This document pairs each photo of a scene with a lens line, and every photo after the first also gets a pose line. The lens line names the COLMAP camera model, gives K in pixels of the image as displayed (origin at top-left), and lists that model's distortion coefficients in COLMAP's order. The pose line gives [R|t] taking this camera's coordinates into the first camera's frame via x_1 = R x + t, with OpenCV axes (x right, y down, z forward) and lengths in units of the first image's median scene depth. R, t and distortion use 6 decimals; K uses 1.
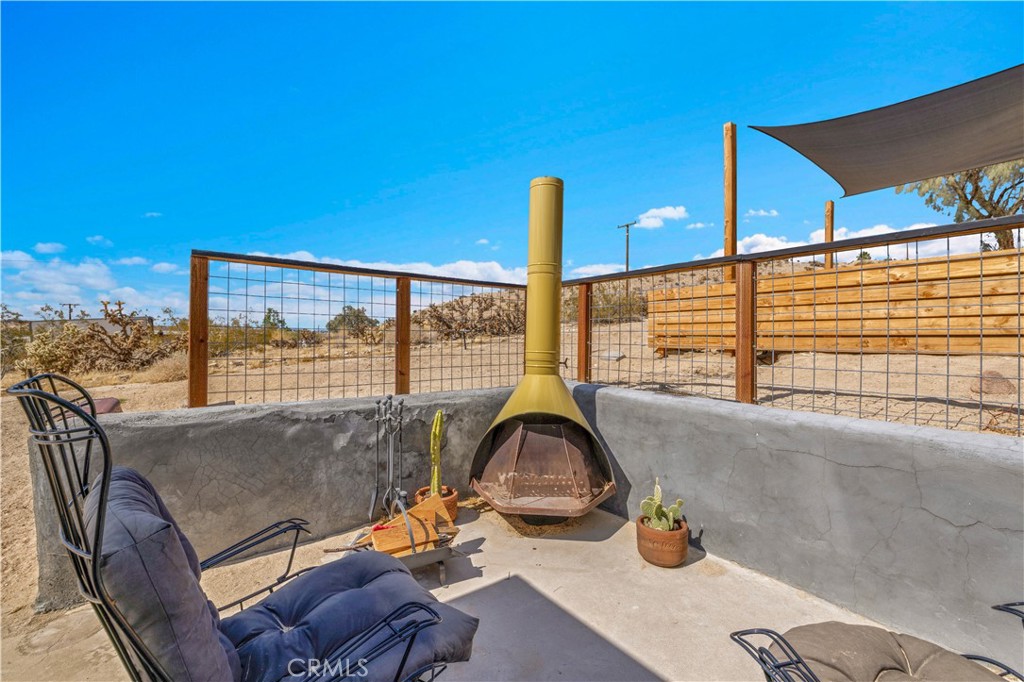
lens RADIAL K [[435.7, 0, 508.6], [0, 435.7, 330.7], [0, 0, 1]] dist [0.000702, 0.000149]
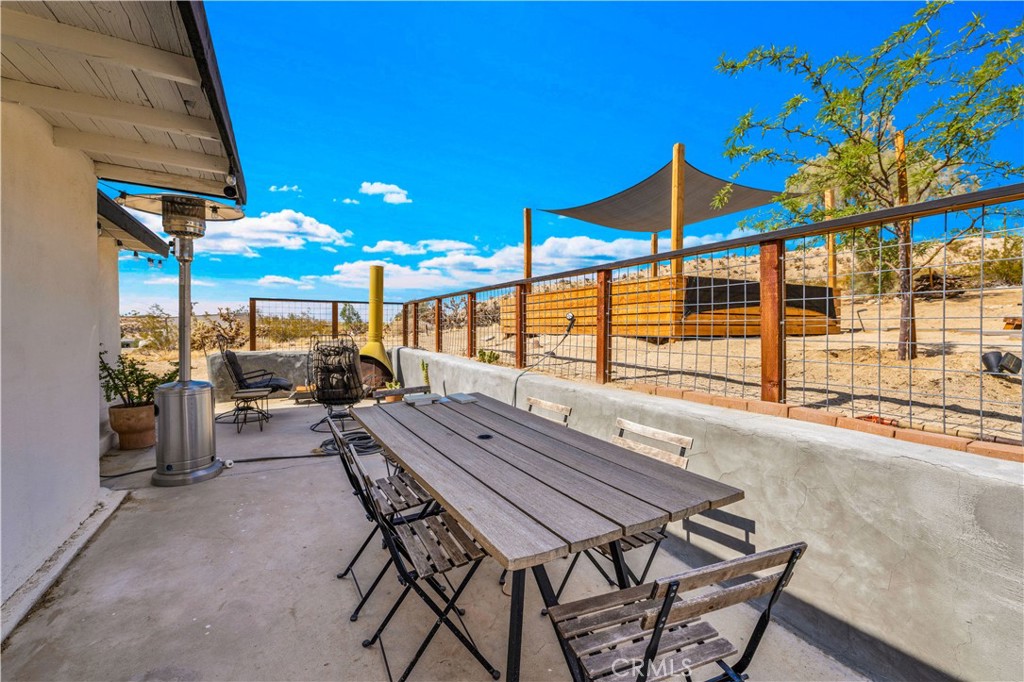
lens RADIAL K [[435.7, 0, 508.6], [0, 435.7, 330.7], [0, 0, 1]] dist [0.000702, 0.000149]
pose [[0.989109, -0.011300, -0.146753, 0.696013], [0.016862, 0.999184, 0.036711, -0.035431], [0.146218, -0.038786, 0.988492, -0.824775]]
